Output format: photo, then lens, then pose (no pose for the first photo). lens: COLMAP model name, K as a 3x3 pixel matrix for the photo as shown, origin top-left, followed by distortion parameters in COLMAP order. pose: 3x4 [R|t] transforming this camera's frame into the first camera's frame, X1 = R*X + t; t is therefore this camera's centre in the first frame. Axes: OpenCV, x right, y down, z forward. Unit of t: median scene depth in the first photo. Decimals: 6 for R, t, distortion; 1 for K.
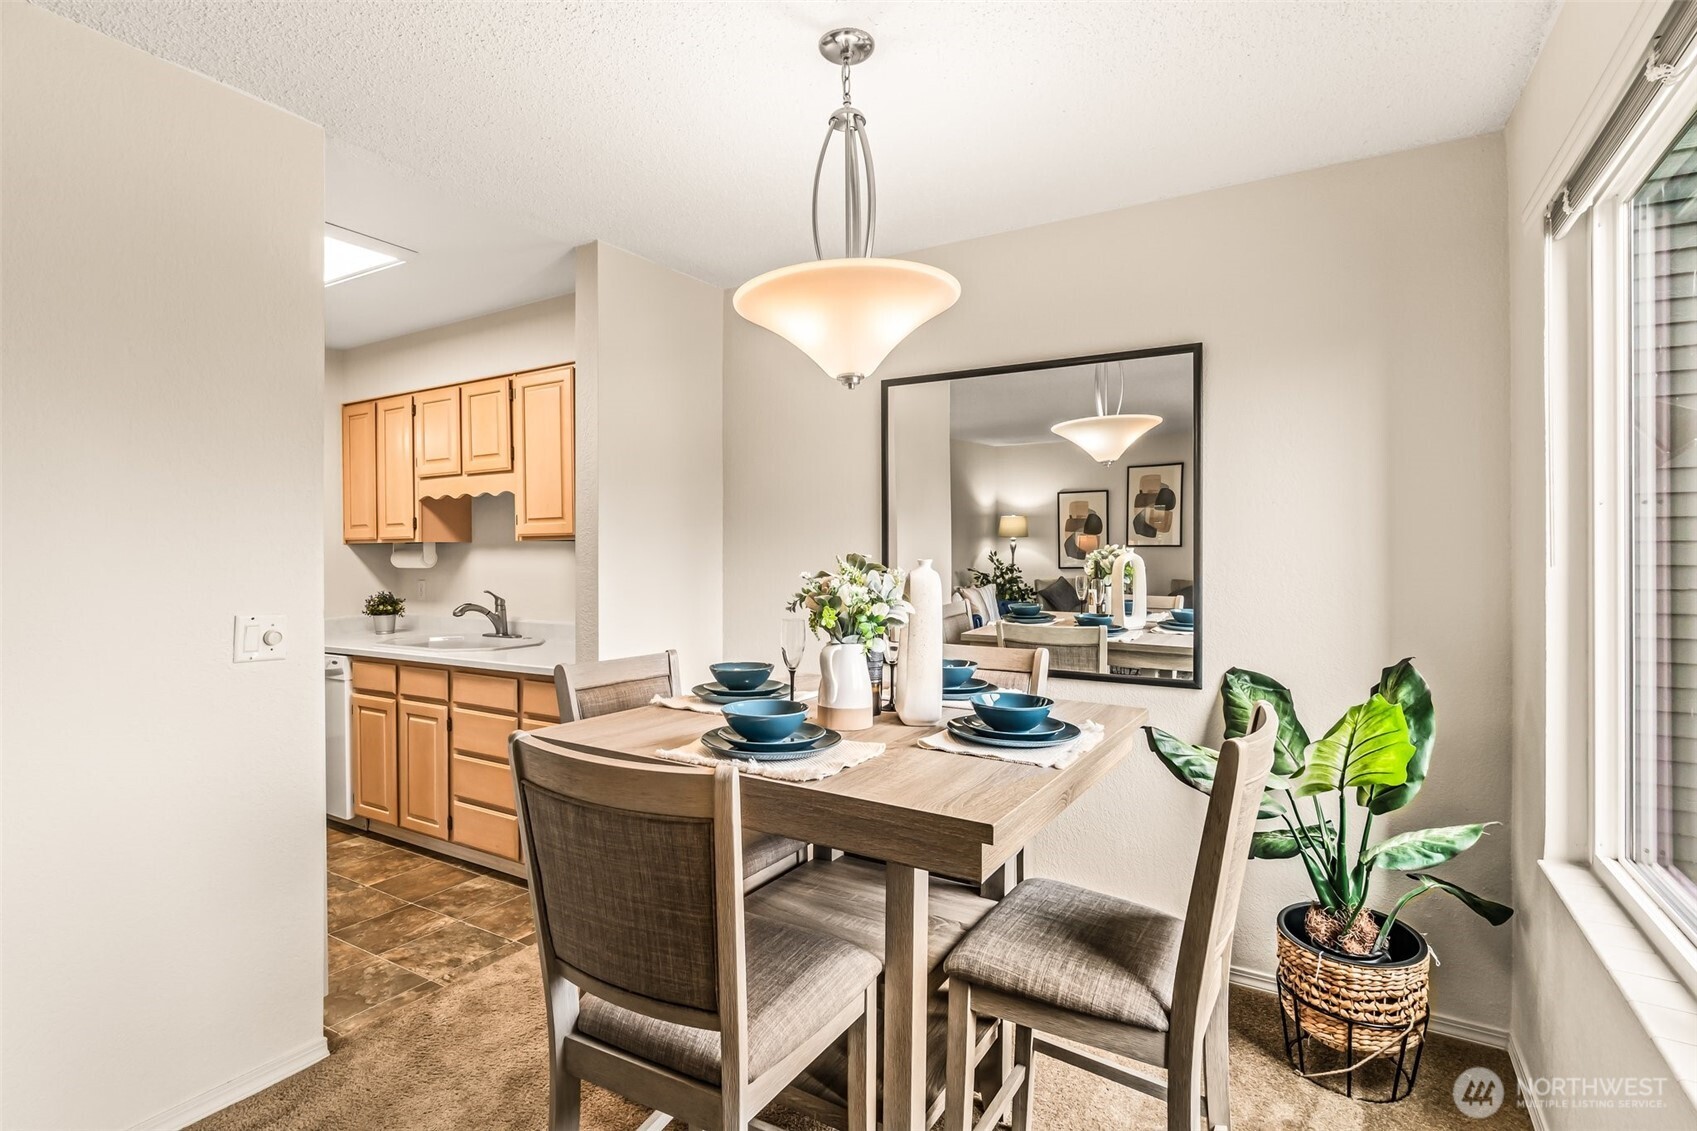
lens RADIAL K [[835.8, 0, 841.2], [0, 835.8, 551.8], [0, 0, 1]] dist [-0.011336, 0.000009]
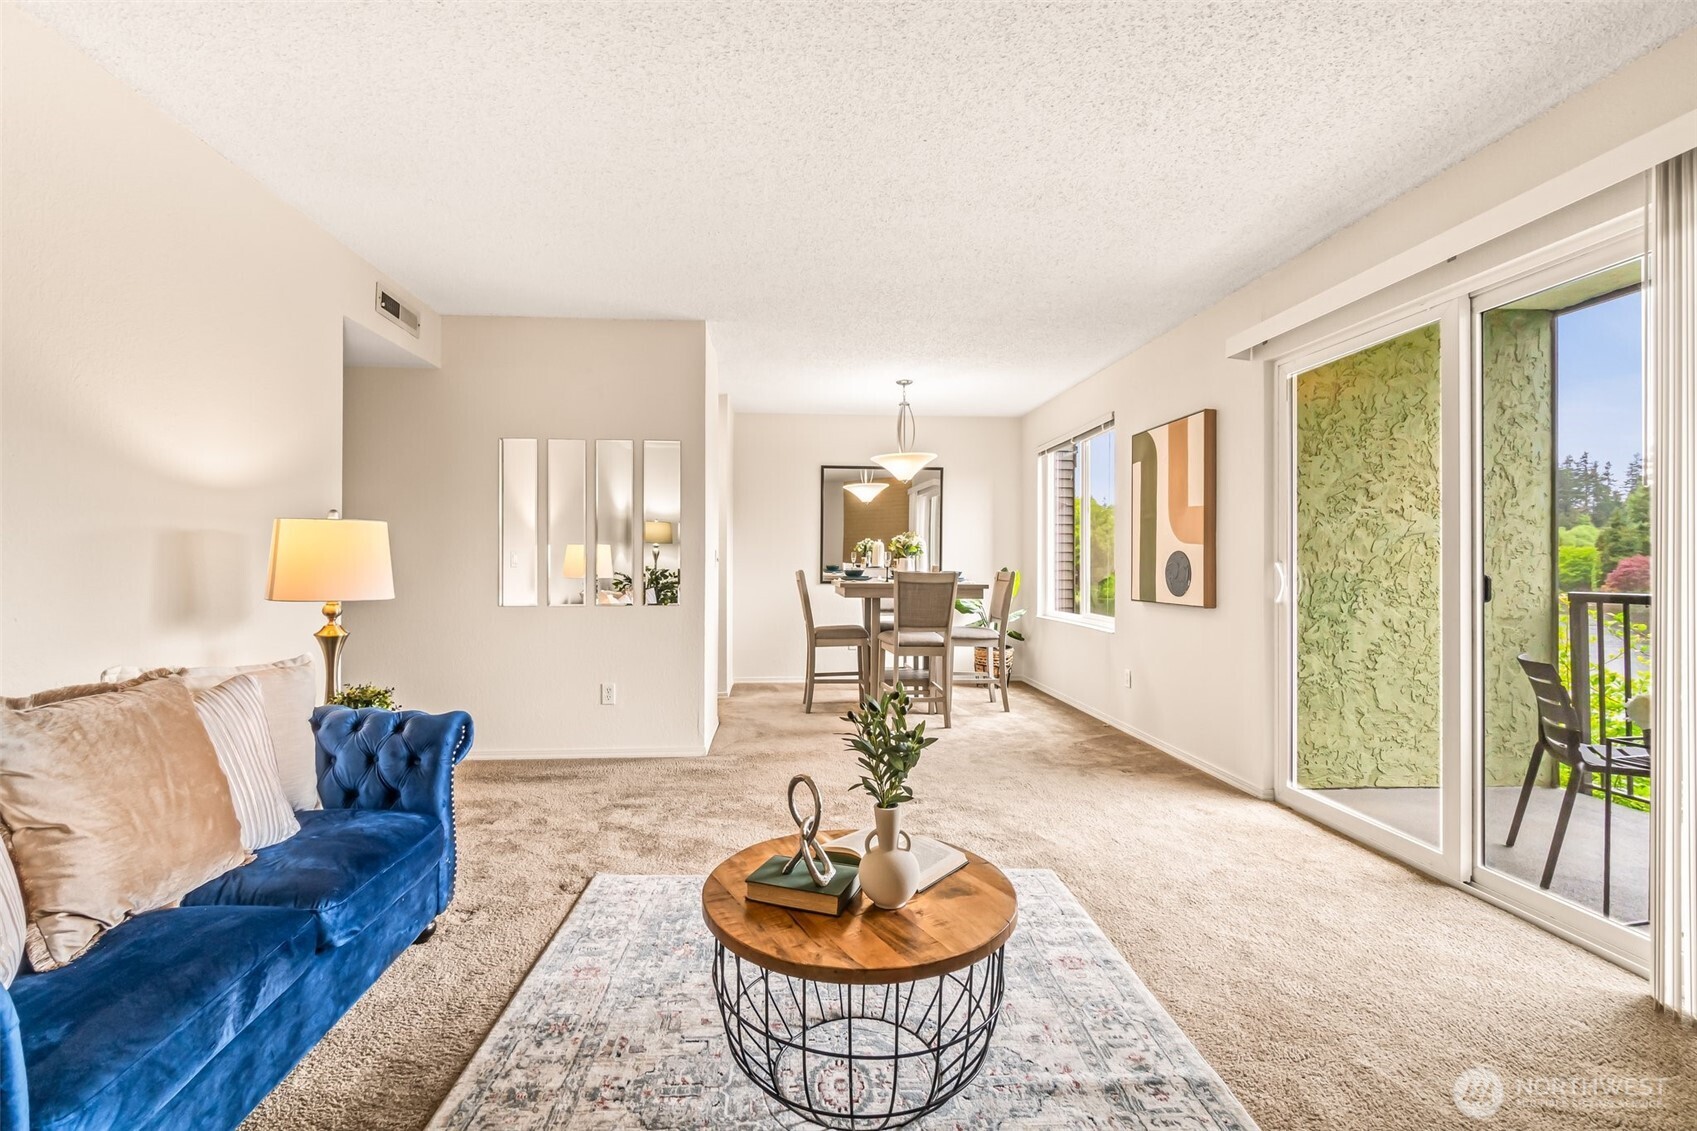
lens RADIAL K [[729.9, 0, 840.6], [0, 729.9, 561.9], [0, 0, 1]] dist [-0.005294, 0.000430]
pose [[0.809773, 0.005042, 0.586721, -1.805555], [-0.003924, 0.999987, -0.003179, 0.124387], [-0.586730, 0.000272, 0.809783, -1.162632]]
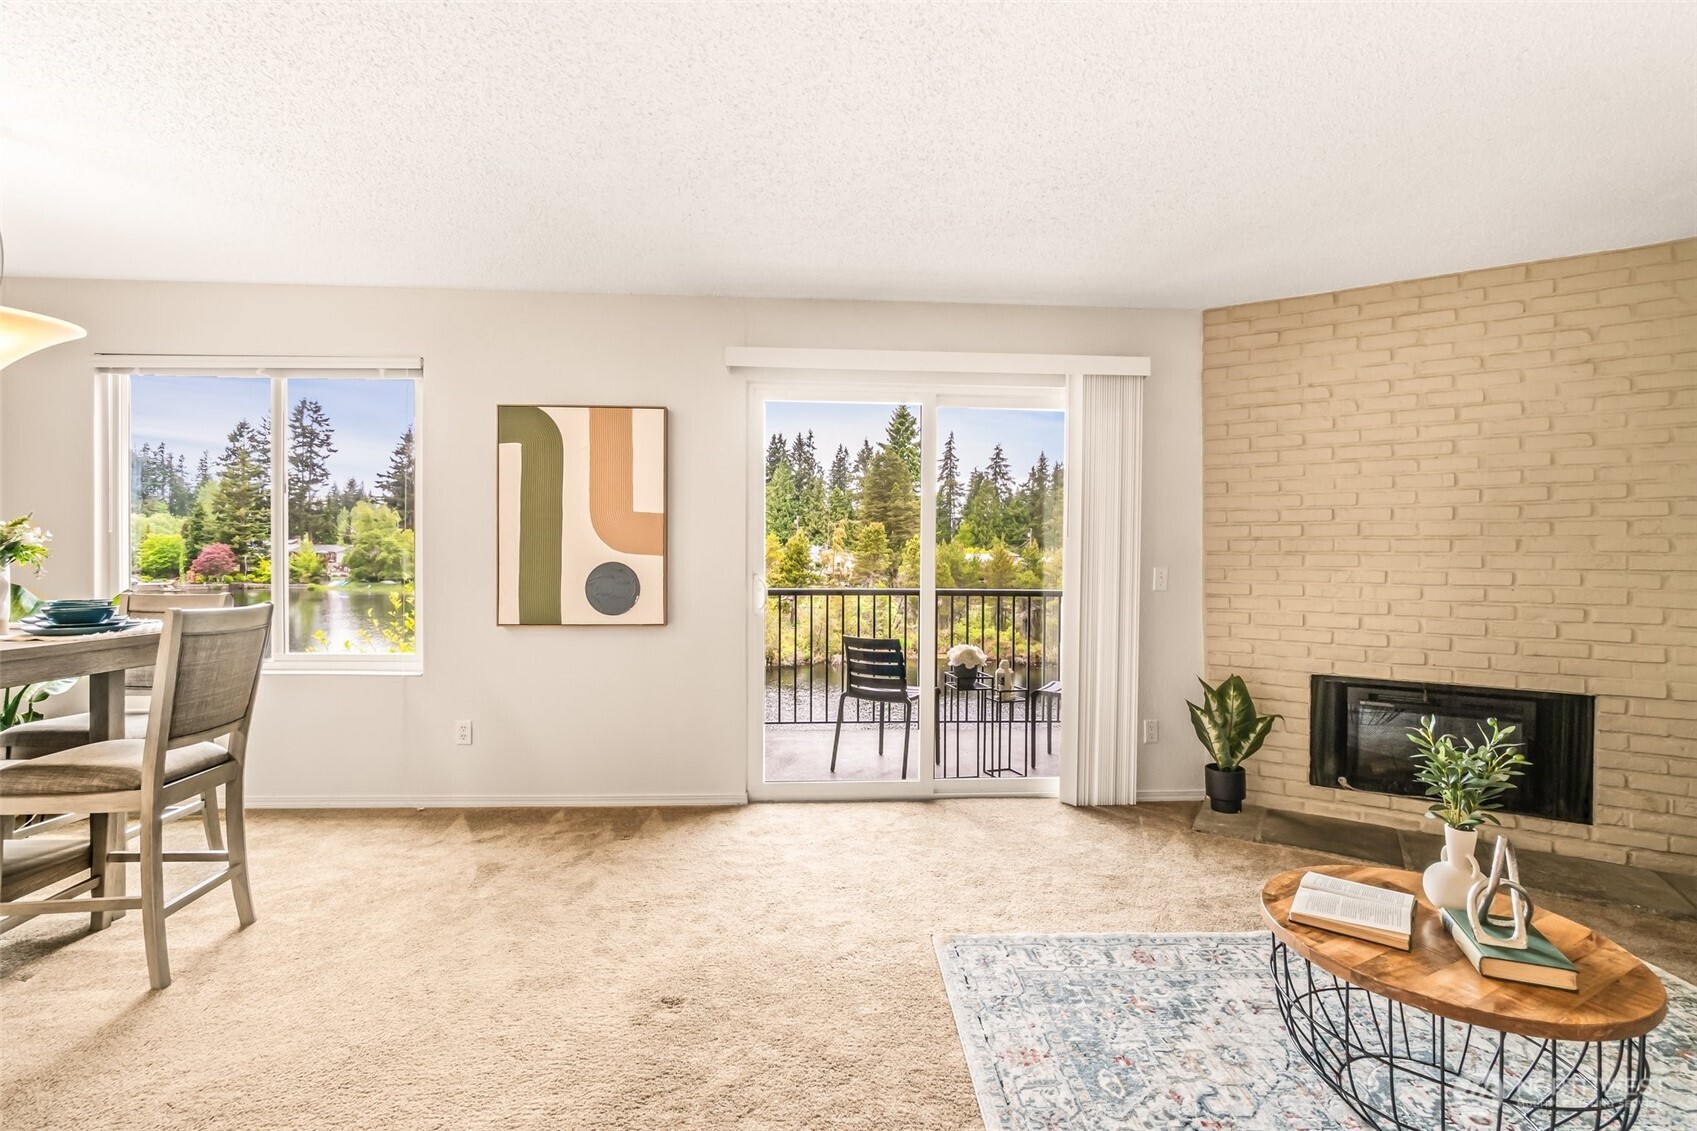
lens RADIAL K [[745.6, 0, 840.6], [0, 745.6, 563.3], [0, 0, 1]] dist [-0.008392, 0.000561]
pose [[-0.562828, -0.009688, 0.826517, -1.618986], [-0.003956, 0.999951, 0.009028, 0.068696], [-0.826564, 0.001812, -0.562839, 0.478860]]
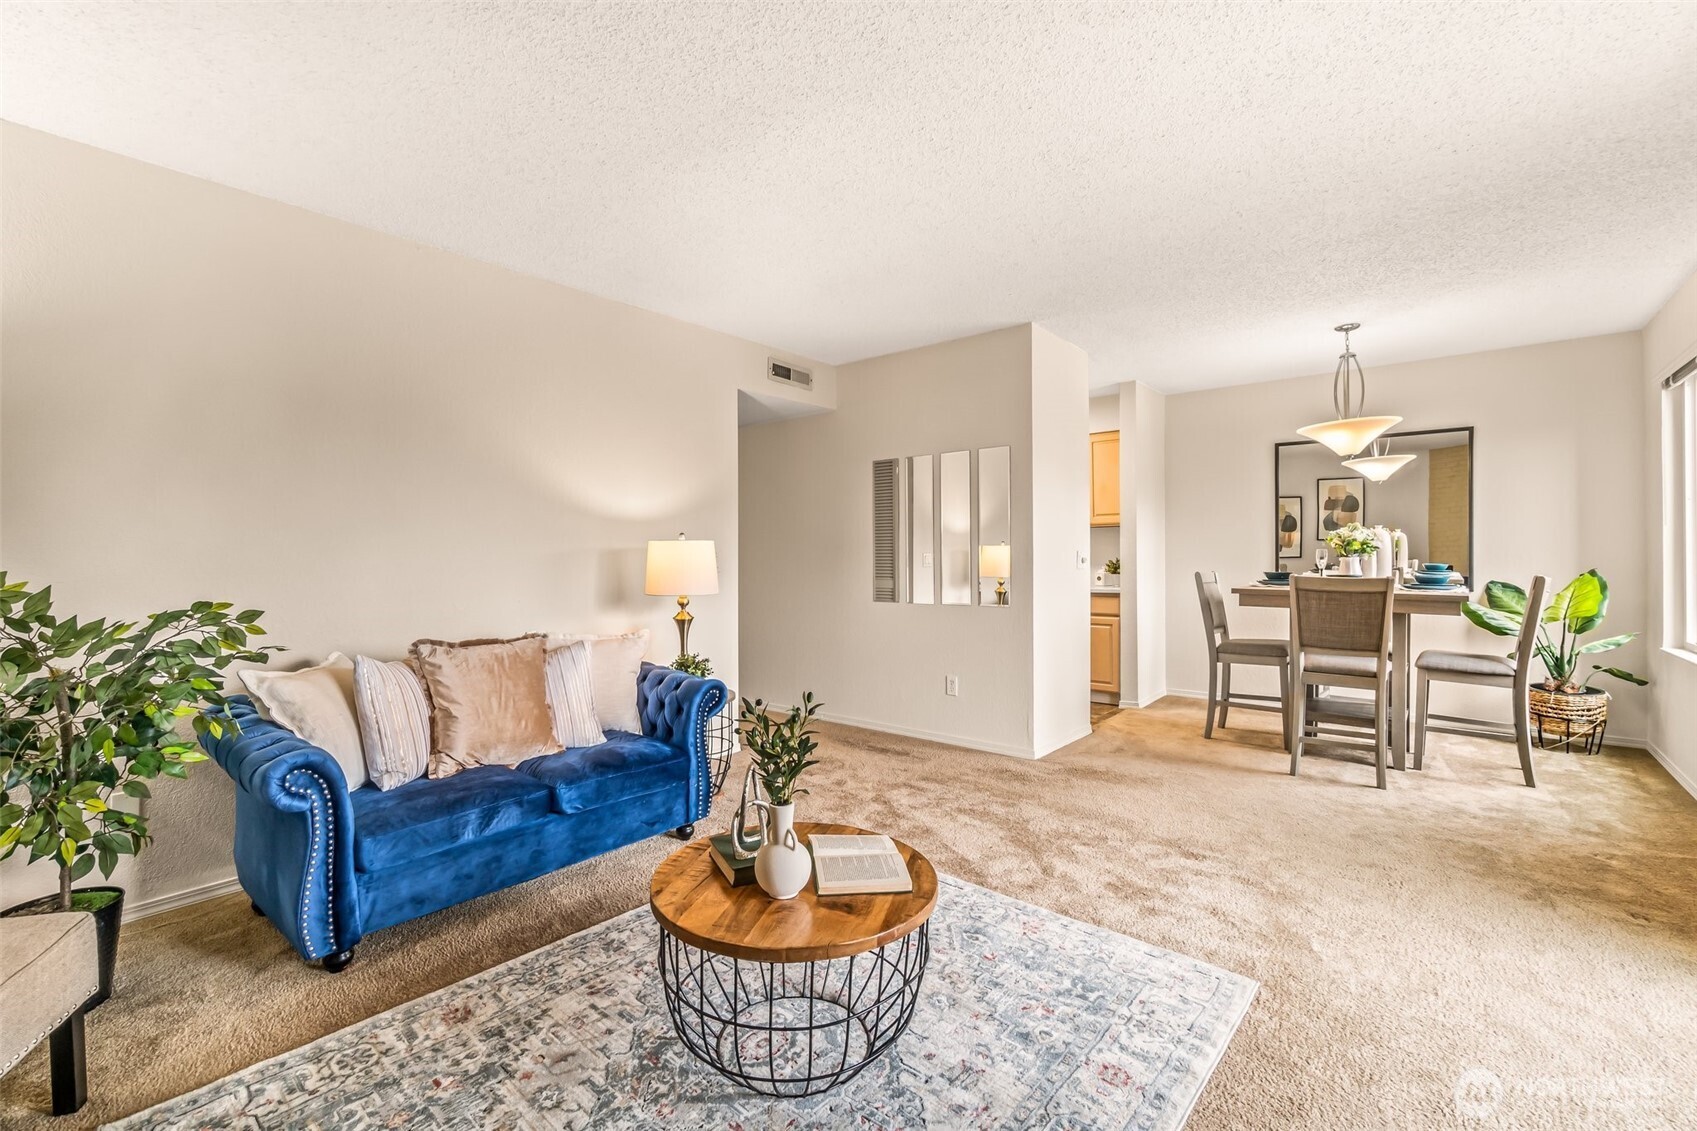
lens RADIAL K [[732.6, 0, 835.3], [0, 732.6, 555.1], [0, 0, 1]] dist [-0.003458, 0.000340]
pose [[0.987869, -0.002562, -0.155271, -1.131668], [0.002346, 0.999996, -0.001572, 0.094421], [0.155275, 0.001188, 0.987871, -1.388240]]
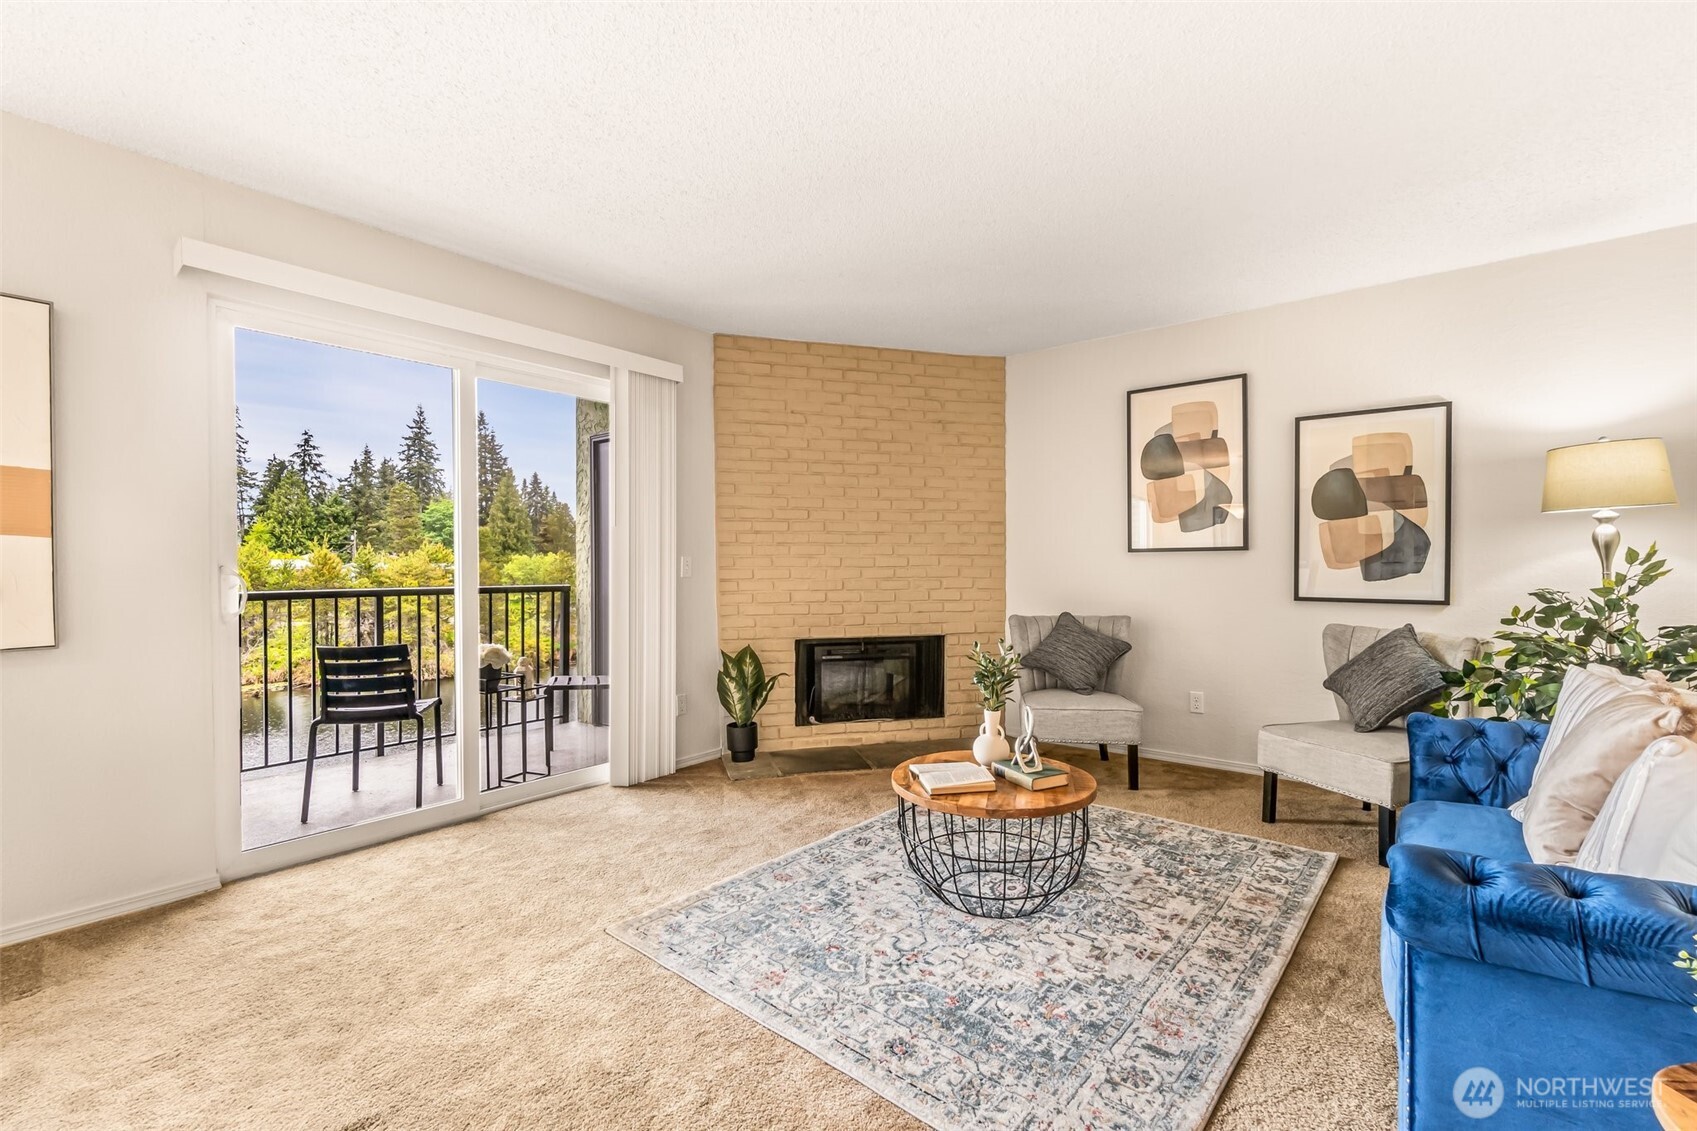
lens RADIAL K [[740.9, 0, 840.4], [0, 740.9, 572.9], [0, 0, 1]] dist [-0.007444, -0.000029]
pose [[-0.990402, 0.001728, 0.138209, -1.237160], [0.003854, 0.999878, 0.015114, 0.109547], [-0.138166, 0.015502, -0.990288, 0.758113]]
